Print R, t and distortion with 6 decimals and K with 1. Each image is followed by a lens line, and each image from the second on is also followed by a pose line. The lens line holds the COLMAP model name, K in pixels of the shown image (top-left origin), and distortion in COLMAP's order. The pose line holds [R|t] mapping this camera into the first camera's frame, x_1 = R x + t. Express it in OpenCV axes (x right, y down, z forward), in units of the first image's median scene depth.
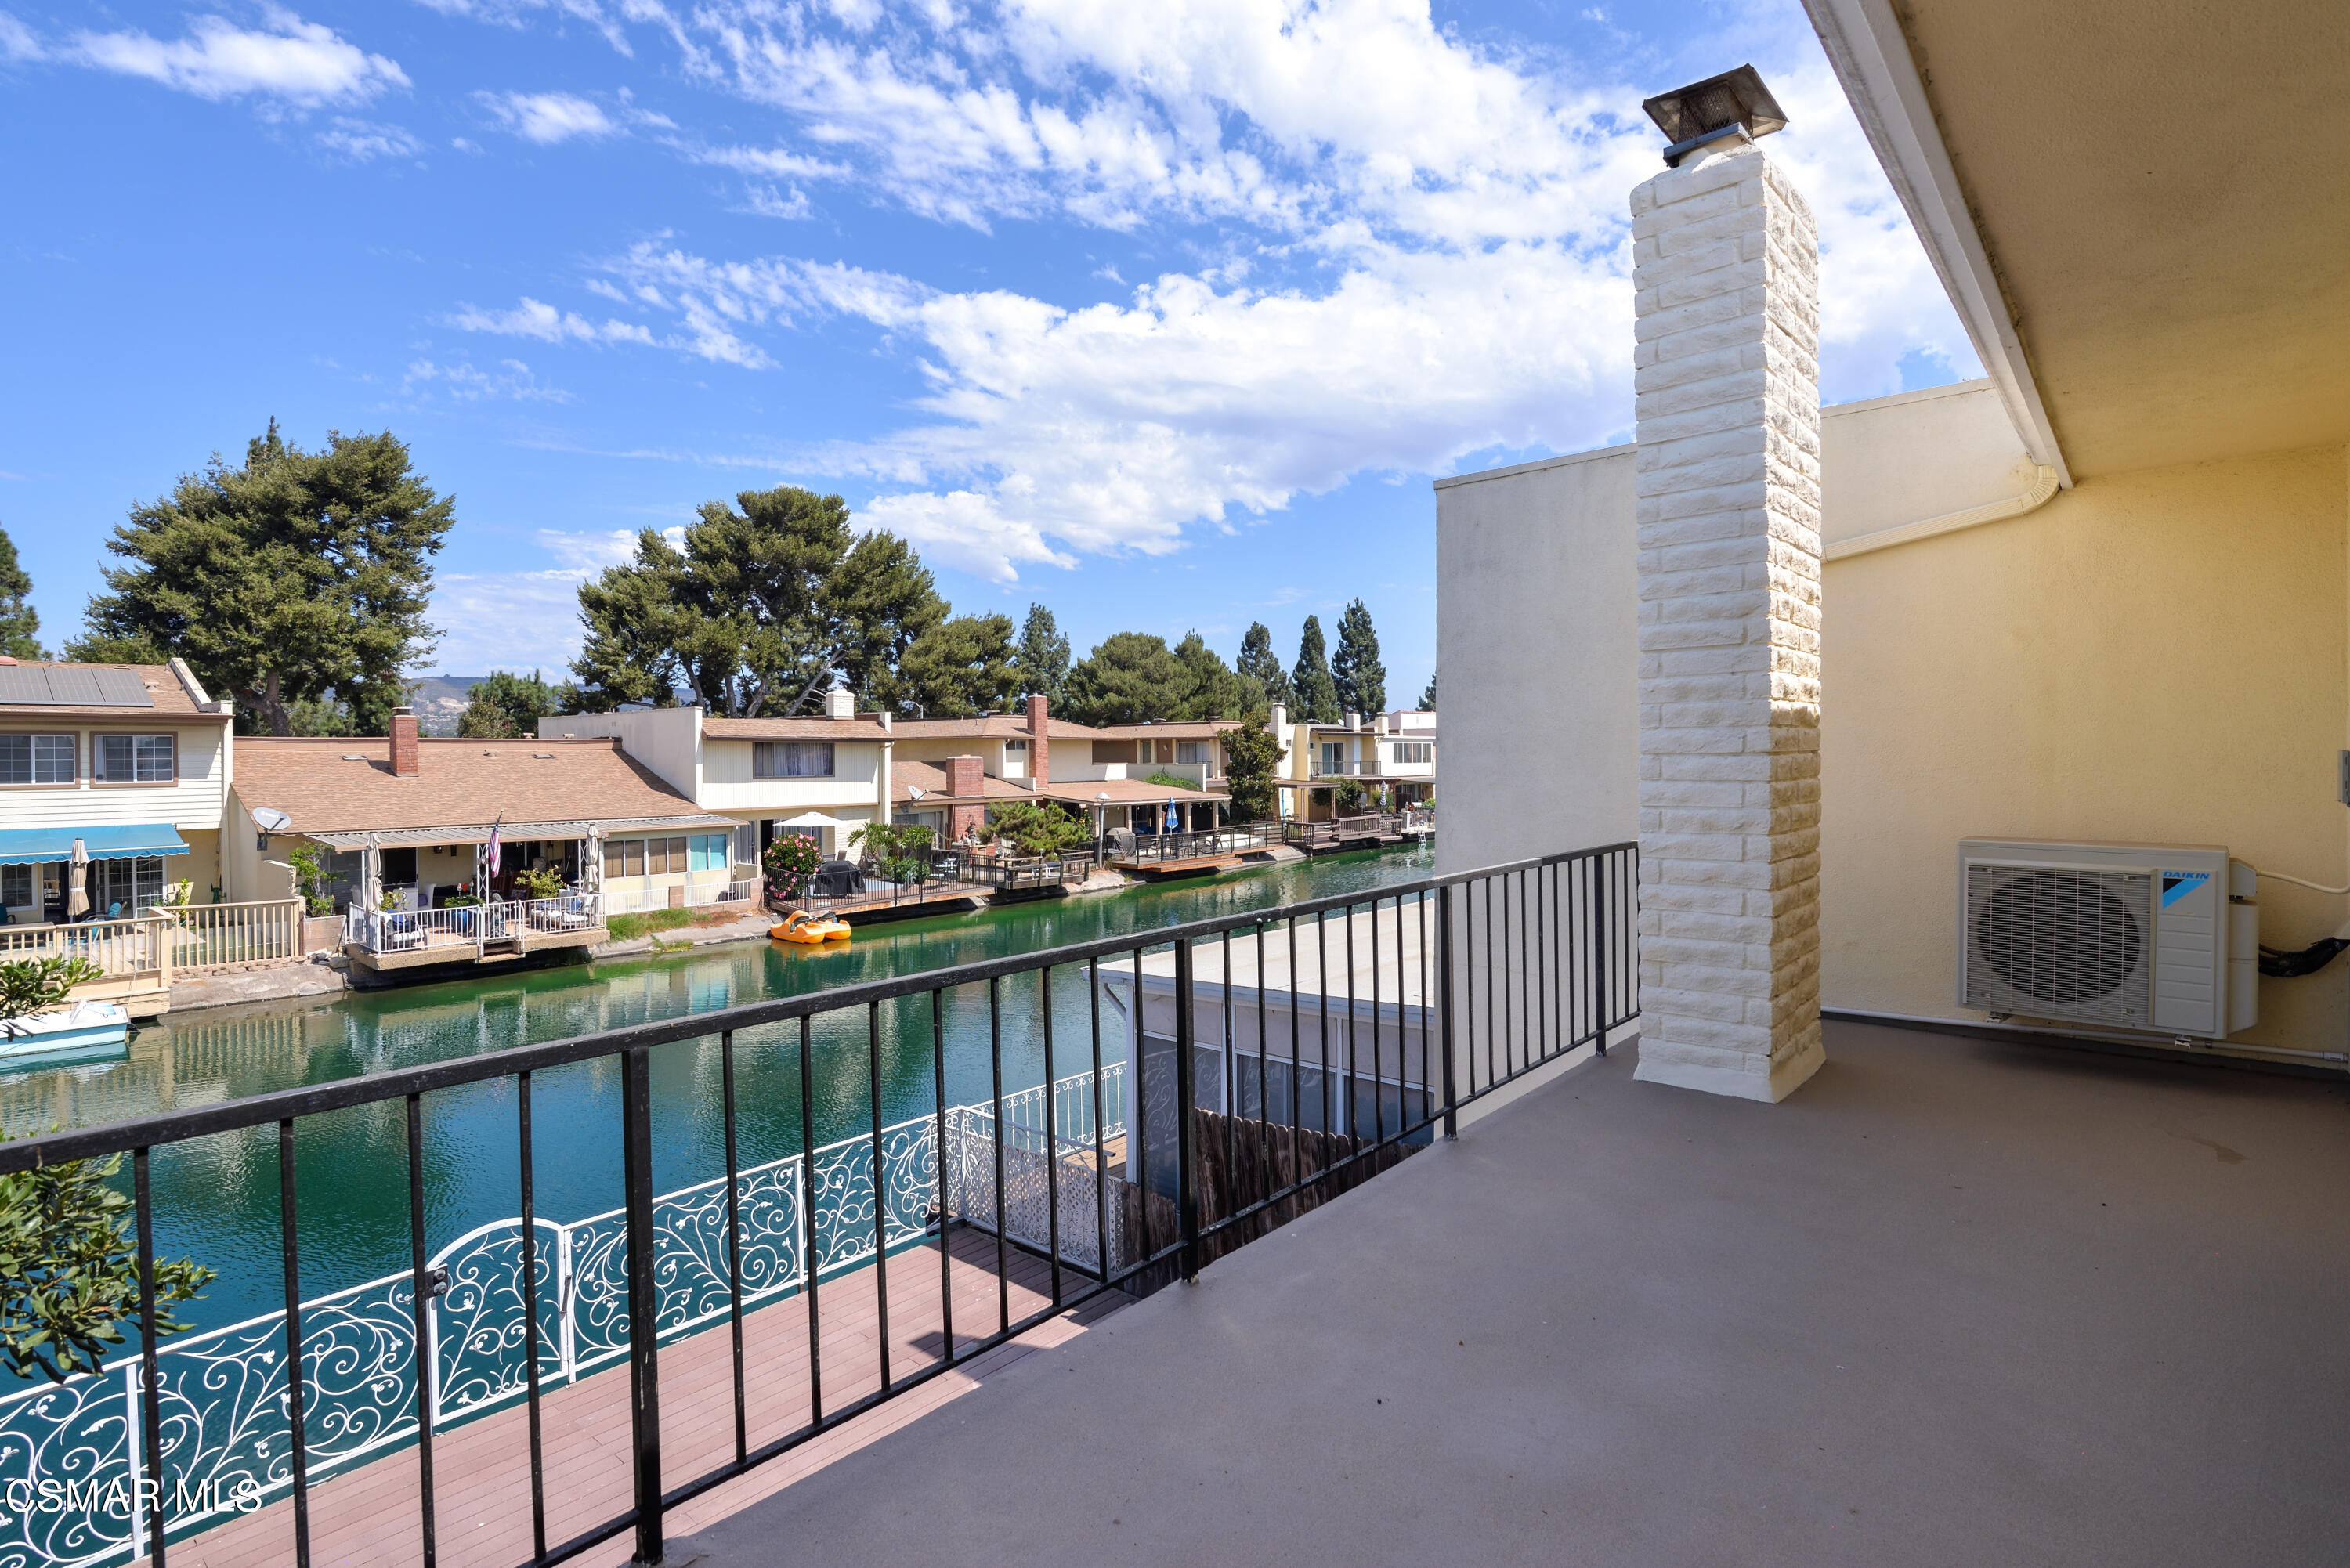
lens RADIAL K [[1163.9, 0, 1141.2], [0, 1163.9, 761.6], [0, 0, 1]] dist [-0.004624, -0.001424]
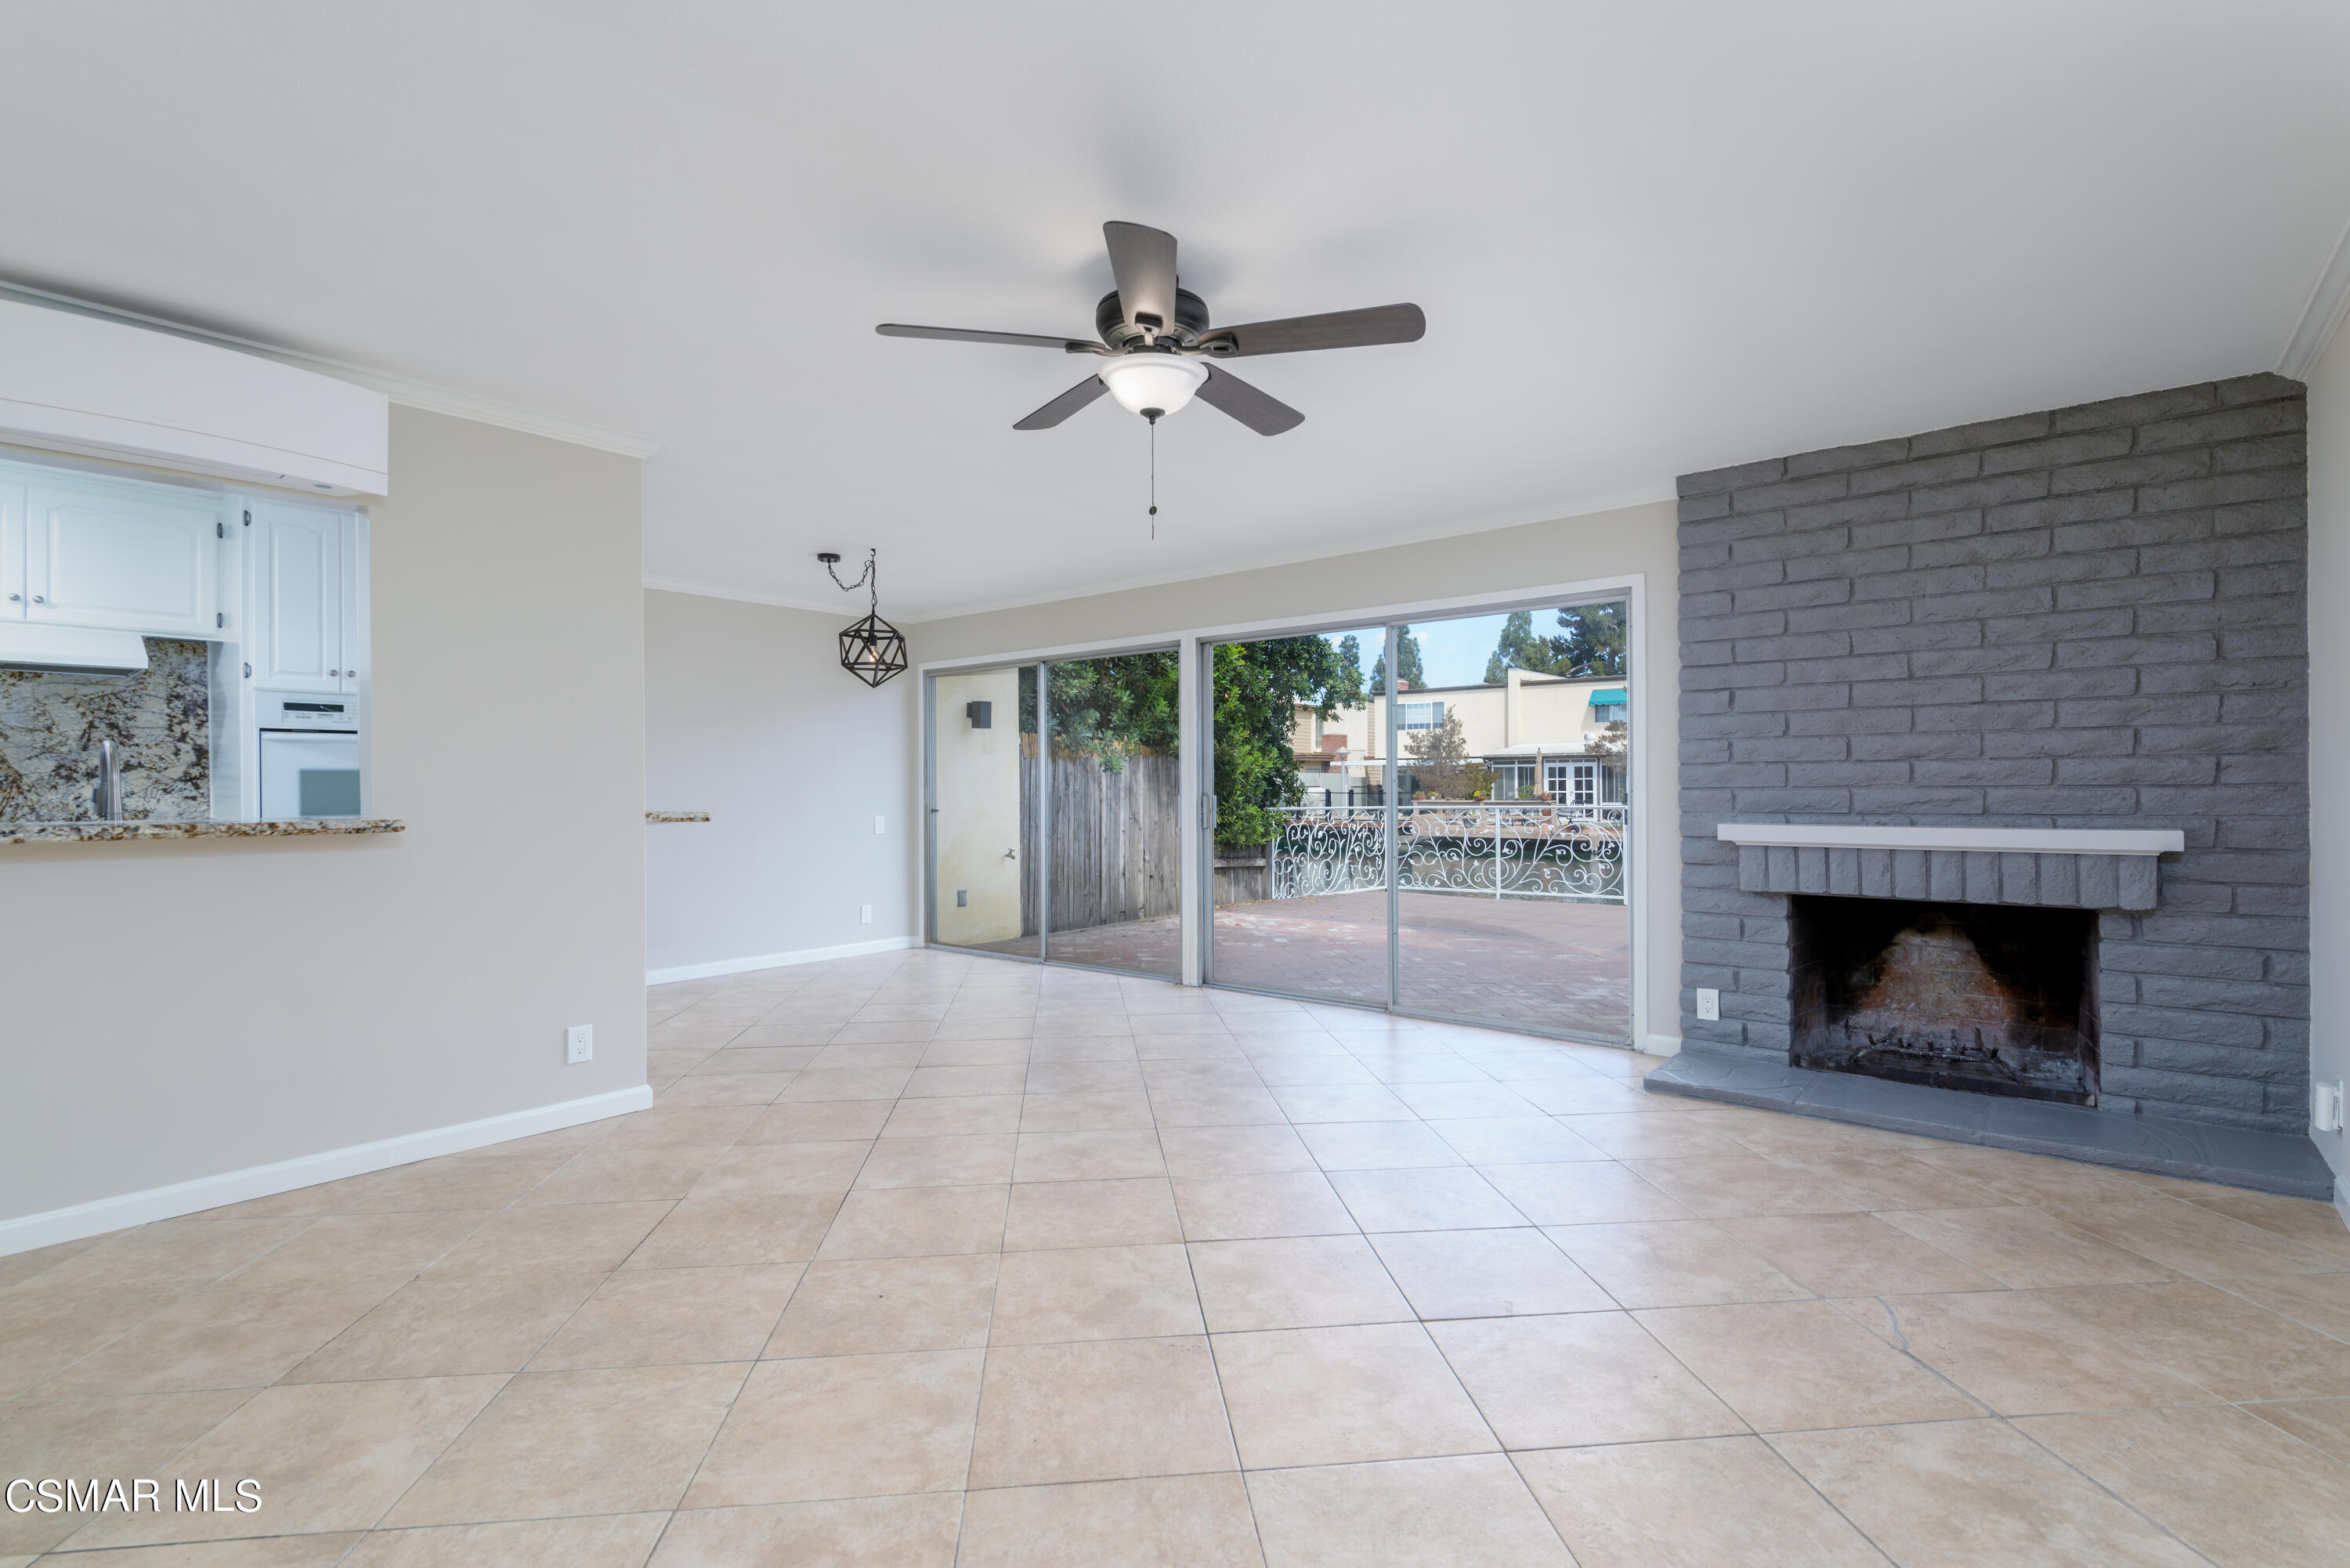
lens RADIAL K [[1091.2, 0, 1172.8], [0, 1091.2, 783.8], [0, 0, 1]] dist [0.004985, -0.002668]
pose [[0.045505, 0.003584, -0.998958, 0.125148], [-0.002152, 0.999992, 0.003489, 0.051176], [0.998962, 0.001991, 0.045512, 0.032642]]
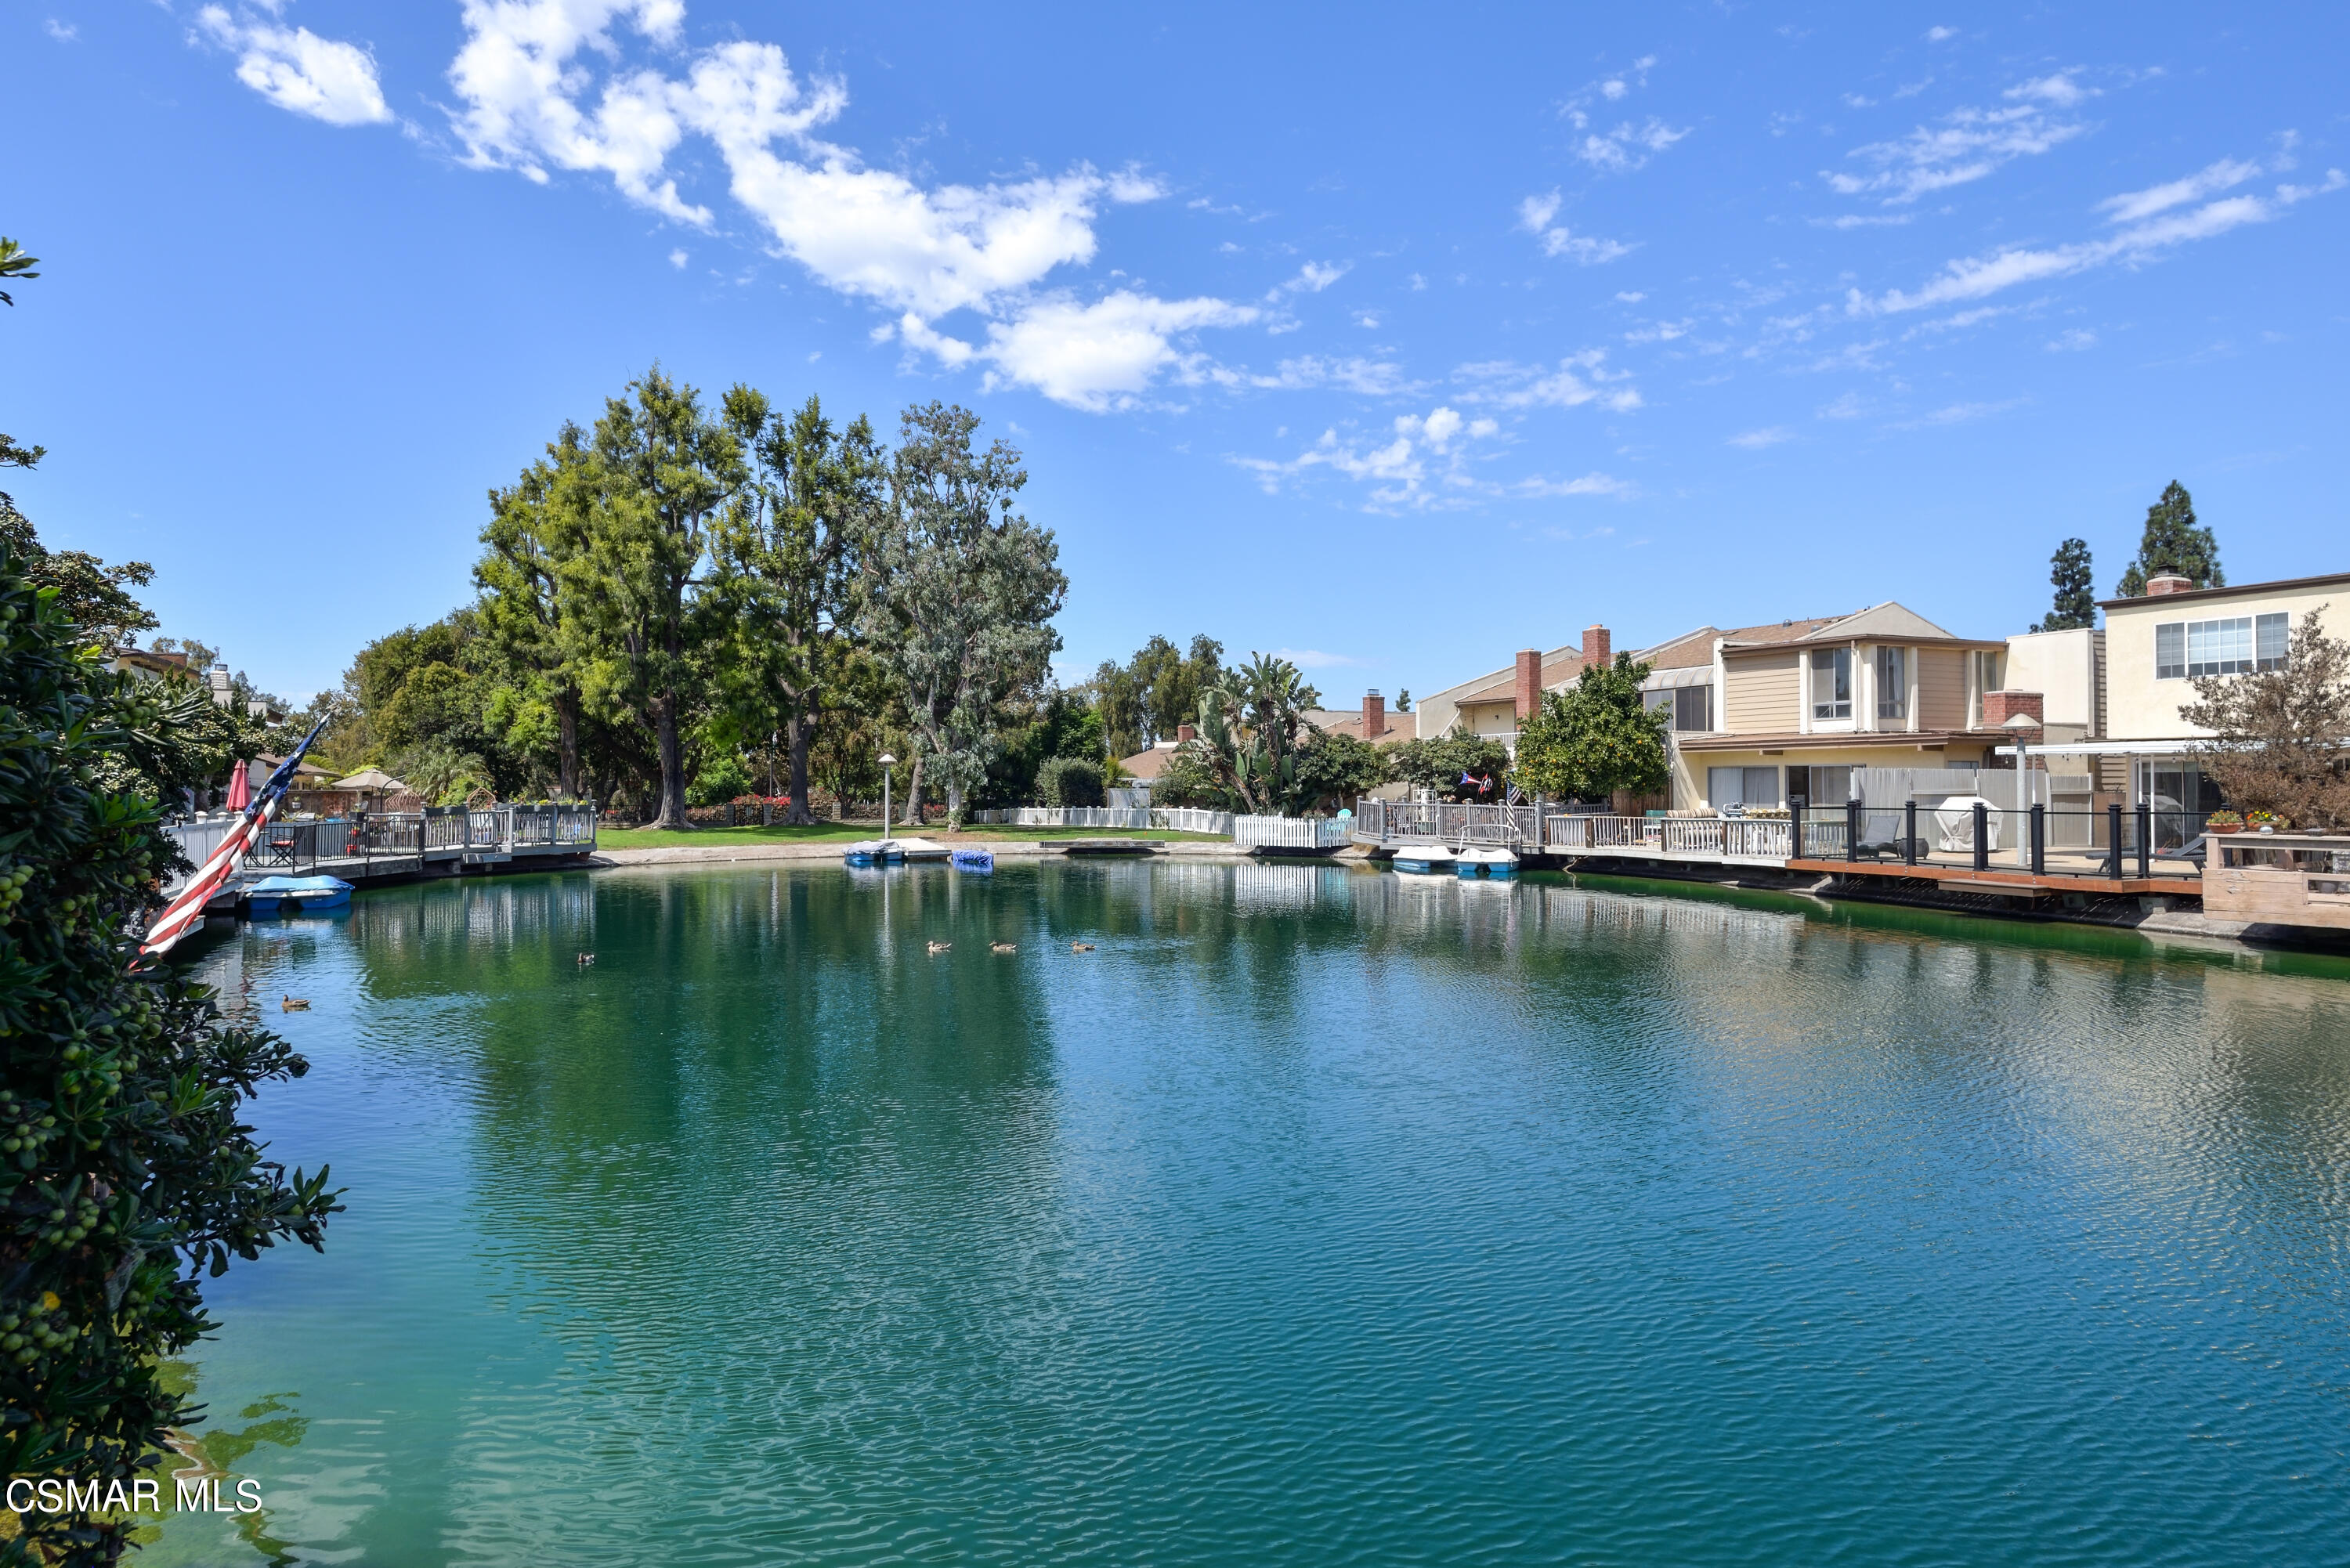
lens RADIAL K [[1331.8, 0, 1134.0], [0, 1331.8, 783.9], [0, 0, 1]] dist [-0.009567, 0.003994]
pose [[-0.401542, 0.004582, -0.915829, -0.108574], [-0.000680, 0.999986, 0.005301, 0.048768], [0.915840, 0.002752, -0.401533, 0.093264]]
